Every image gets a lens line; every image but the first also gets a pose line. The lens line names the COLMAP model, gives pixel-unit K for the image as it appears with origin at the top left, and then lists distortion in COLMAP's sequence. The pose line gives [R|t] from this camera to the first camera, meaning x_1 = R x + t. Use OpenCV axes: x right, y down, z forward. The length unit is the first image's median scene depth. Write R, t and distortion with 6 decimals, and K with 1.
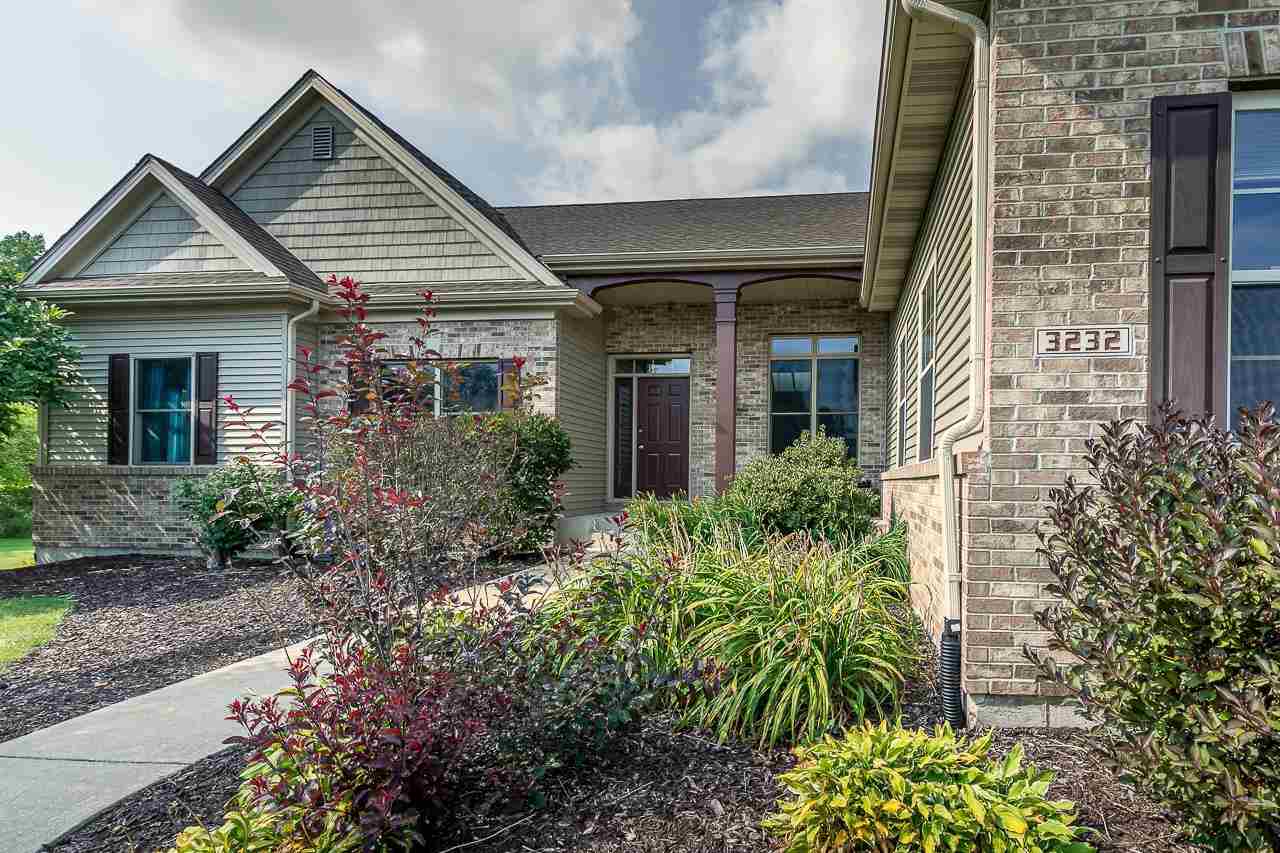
lens RADIAL K [[630.2, 0, 789.2], [0, 630.2, 477.7], [0, 0, 1]] dist [0.000027, 0.000365]
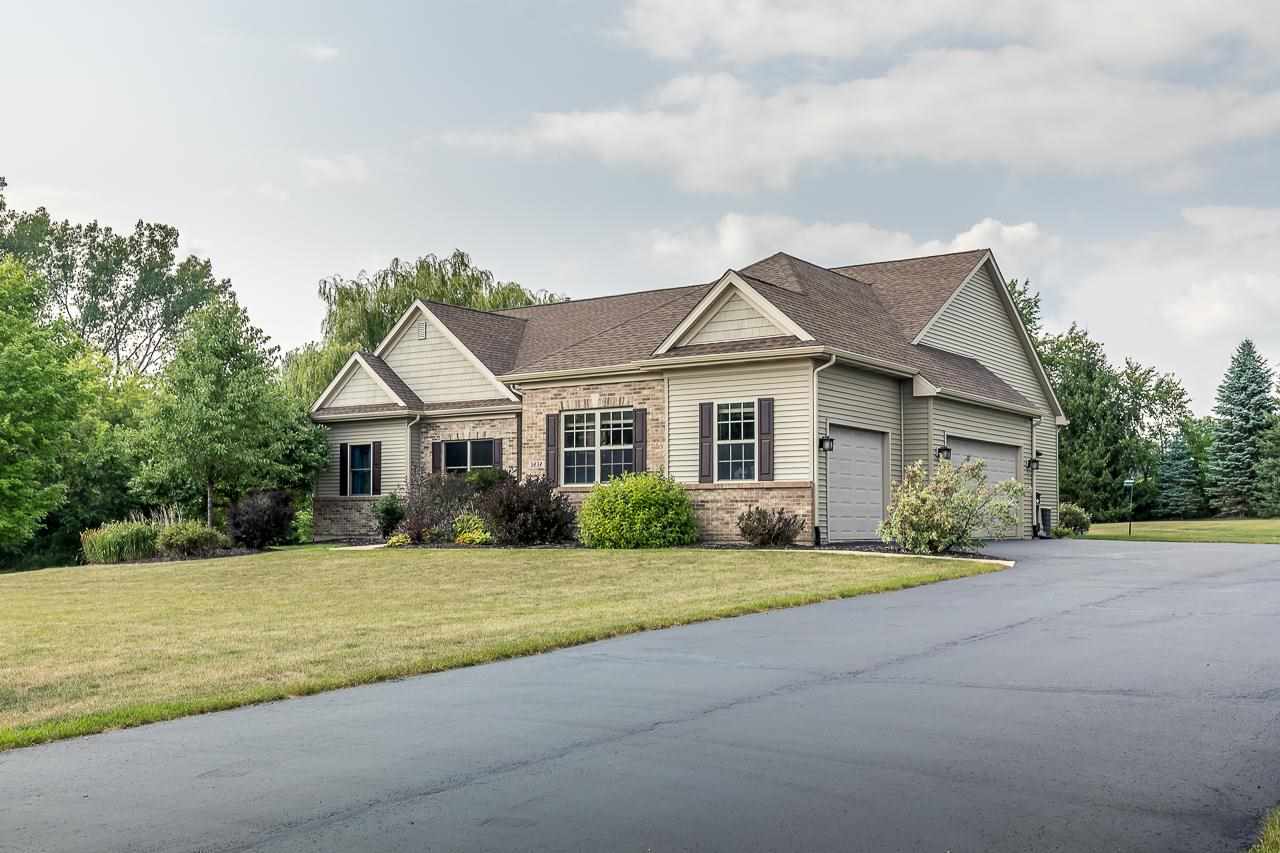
lens RADIAL K [[1311.2, 0, 640.0], [0, 1311.2, 426.5], [0, 0, 1]] dist [0.004340, -0.016708]
pose [[0.876255, -0.042253, -0.479991, 1.928974], [0.008596, 0.997360, -0.072104, 0.072284], [0.481770, 0.059056, 0.874305, -2.383495]]
